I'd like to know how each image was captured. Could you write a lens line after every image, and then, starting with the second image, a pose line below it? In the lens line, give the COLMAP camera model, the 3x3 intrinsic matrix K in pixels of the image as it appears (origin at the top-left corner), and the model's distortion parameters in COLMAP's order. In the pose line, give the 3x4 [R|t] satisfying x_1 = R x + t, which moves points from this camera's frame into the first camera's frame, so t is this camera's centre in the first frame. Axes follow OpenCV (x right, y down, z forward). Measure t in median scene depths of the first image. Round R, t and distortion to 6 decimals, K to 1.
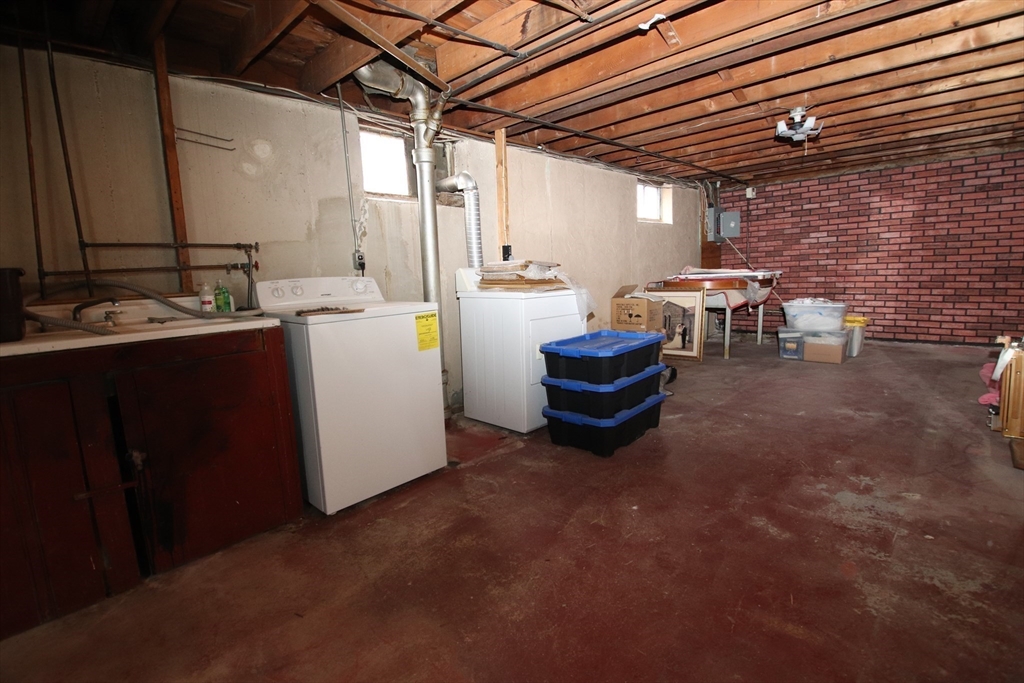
lens RADIAL K [[485.1, 0, 508.4], [0, 485.1, 347.5], [0, 0, 1]] dist [-0.011618, -0.007930]
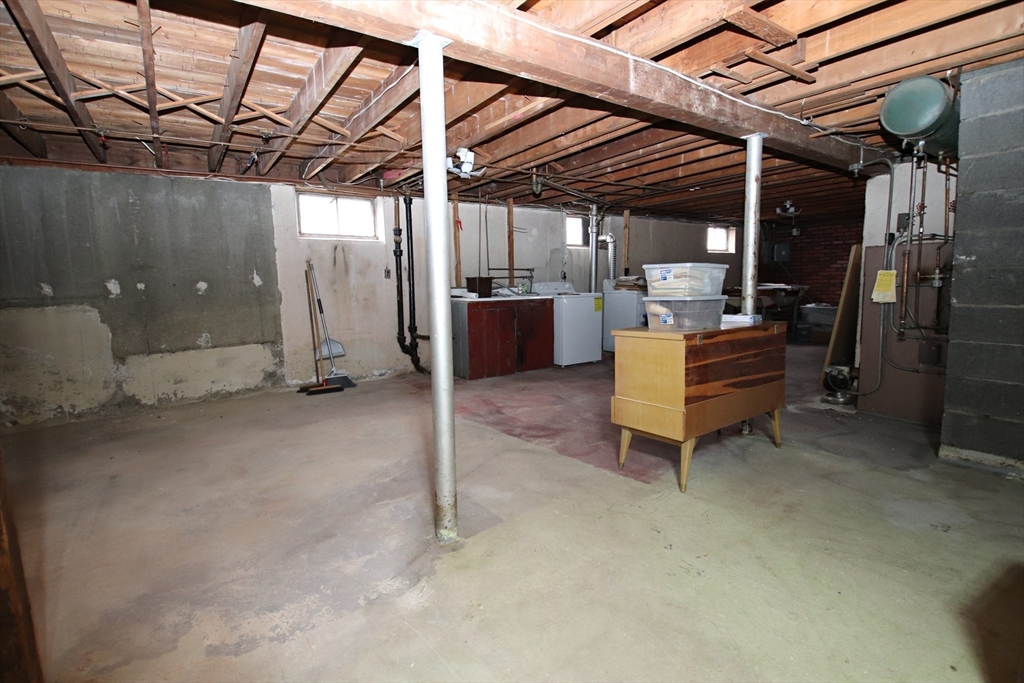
lens RADIAL K [[485.1, 0, 510.6], [0, 485.1, 332.5], [0, 0, 1]] dist [-0.011618, -0.007930]
pose [[0.979704, 0.050823, -0.193900, -0.083280], [-0.058794, 0.997636, -0.035573, 0.167546], [0.191633, 0.046251, 0.980376, -1.145163]]
